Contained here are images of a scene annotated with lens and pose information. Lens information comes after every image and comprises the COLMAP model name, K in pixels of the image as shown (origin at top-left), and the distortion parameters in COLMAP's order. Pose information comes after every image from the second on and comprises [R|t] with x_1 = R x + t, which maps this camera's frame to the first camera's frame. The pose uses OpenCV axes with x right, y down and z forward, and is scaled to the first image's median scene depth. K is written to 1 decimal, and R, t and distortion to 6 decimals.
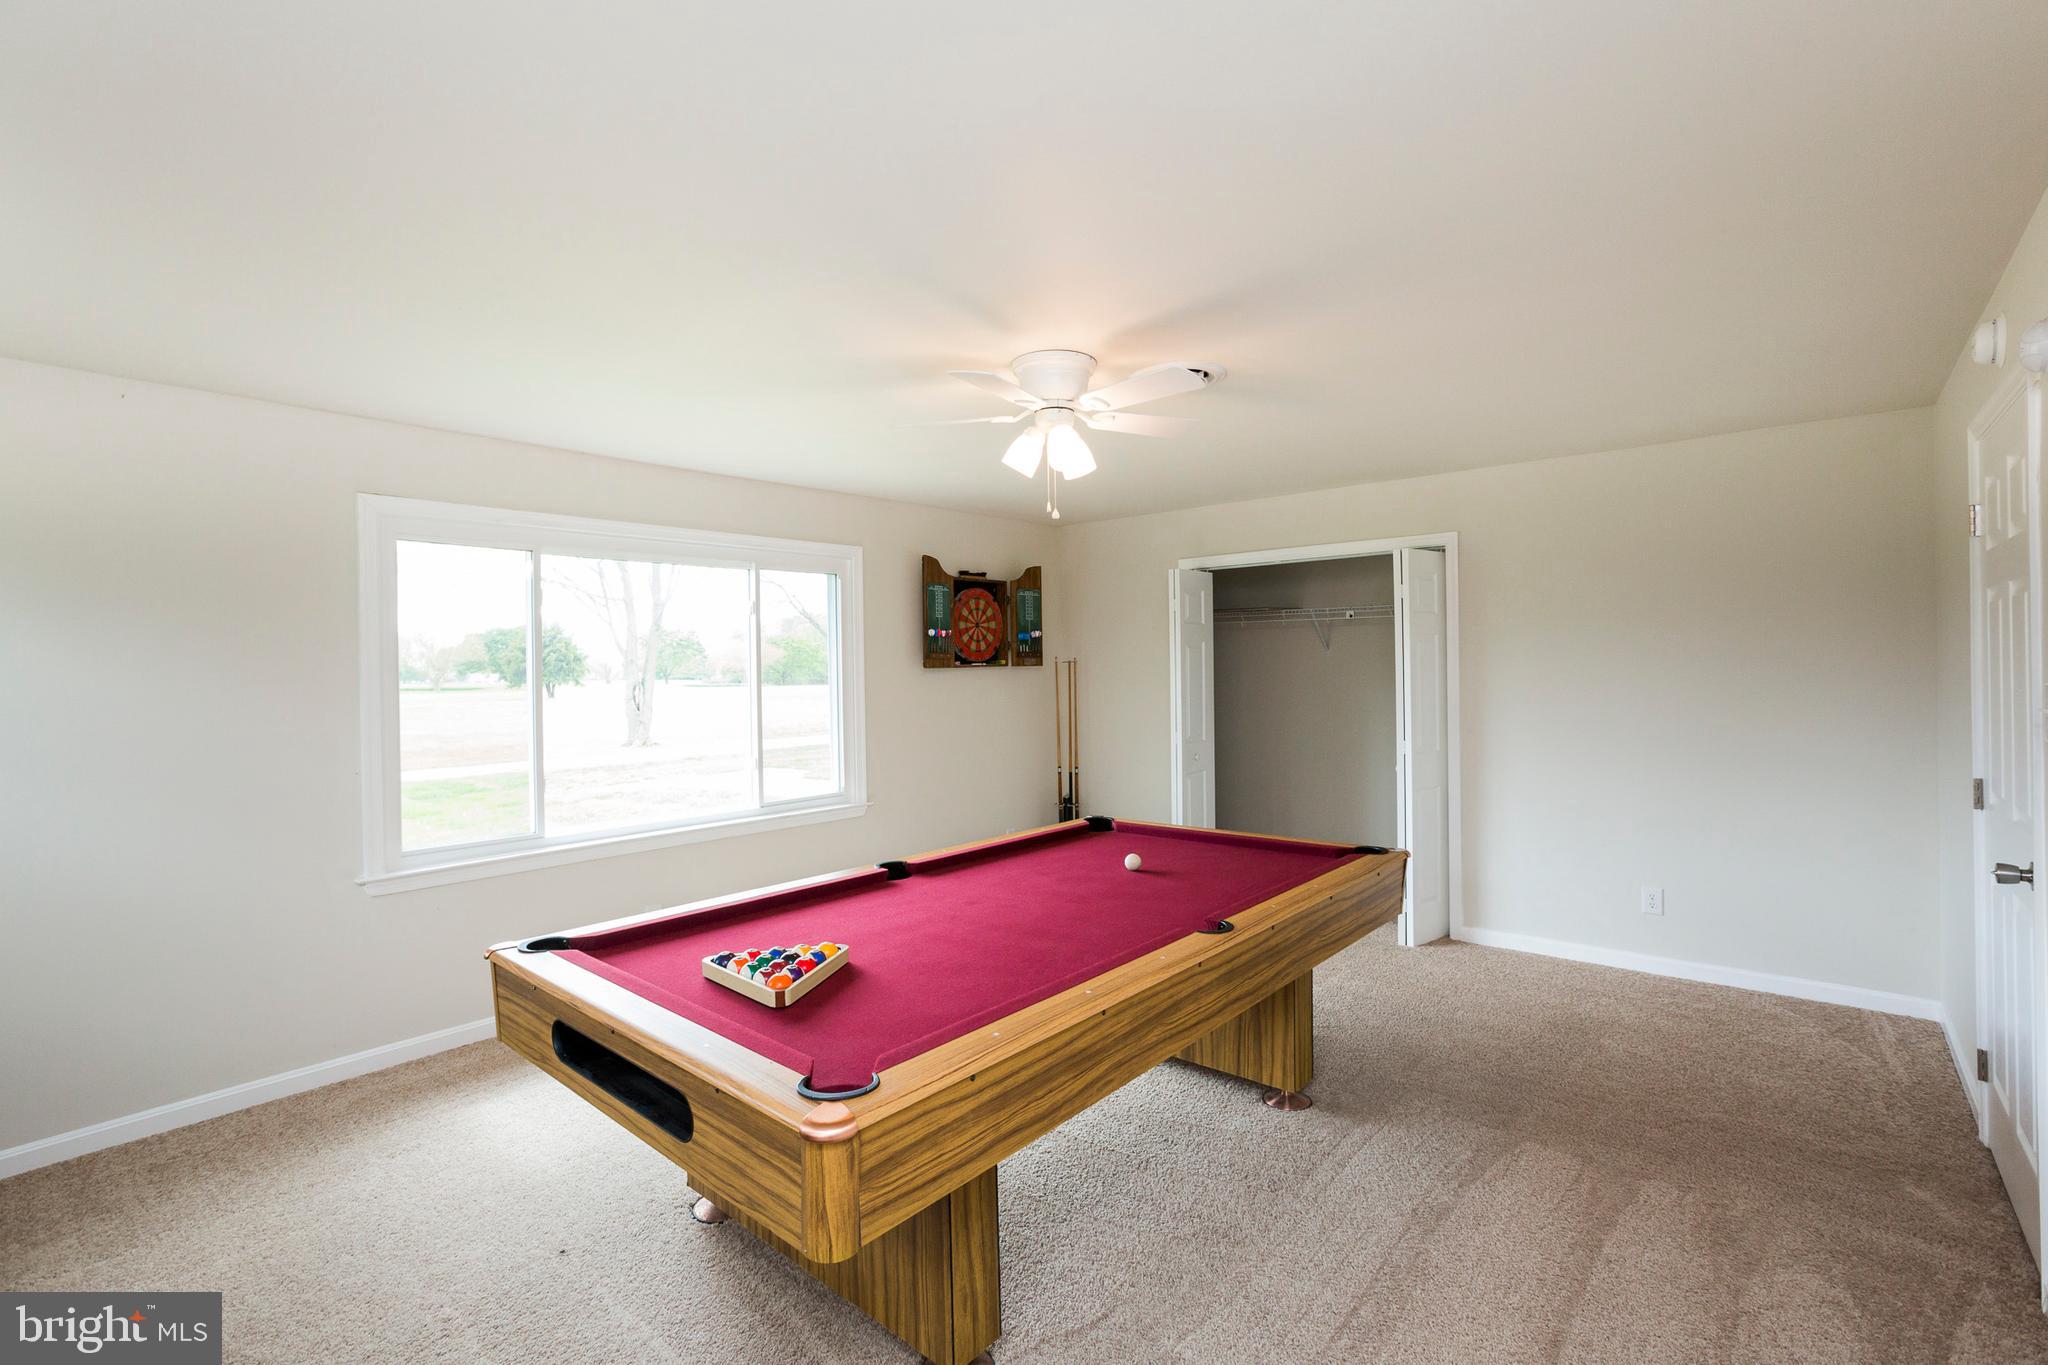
lens RADIAL K [[939.1, 0, 1026.6], [0, 939.1, 677.6], [0, 0, 1]] dist [-0.014479, 0.003285]
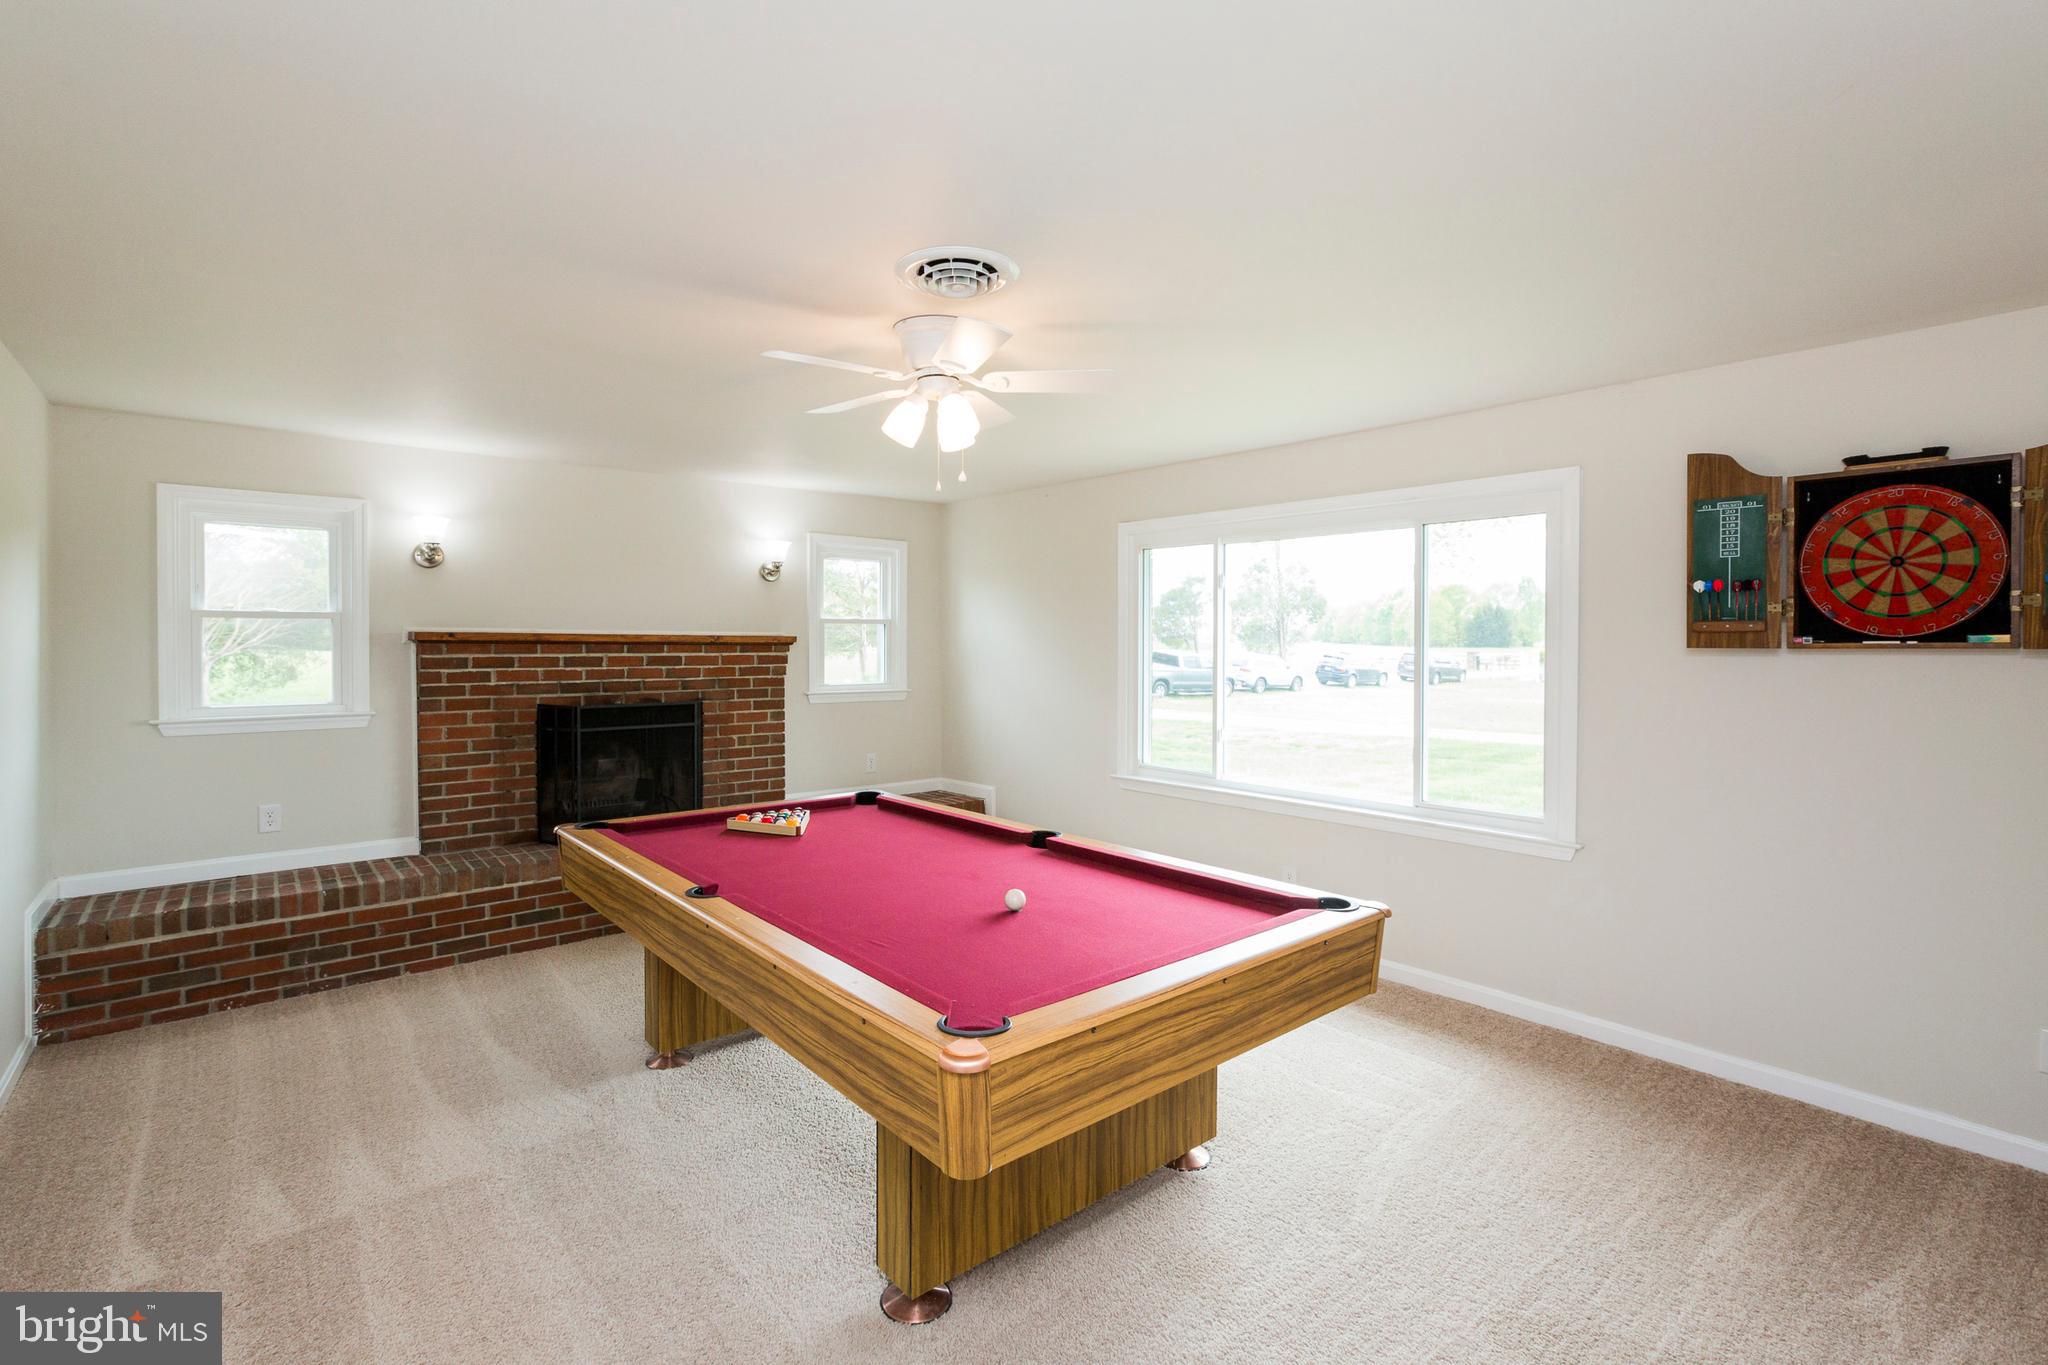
lens RADIAL K [[939.1, 0, 1082.6], [0, 939.1, 626.1], [0, 0, 1]] dist [-0.014479, 0.003285]
pose [[-0.117987, 0.007984, -0.992983, 0.485775], [-0.008685, 0.999921, 0.009071, -0.024216], [0.992977, 0.009694, -0.117909, 0.659935]]
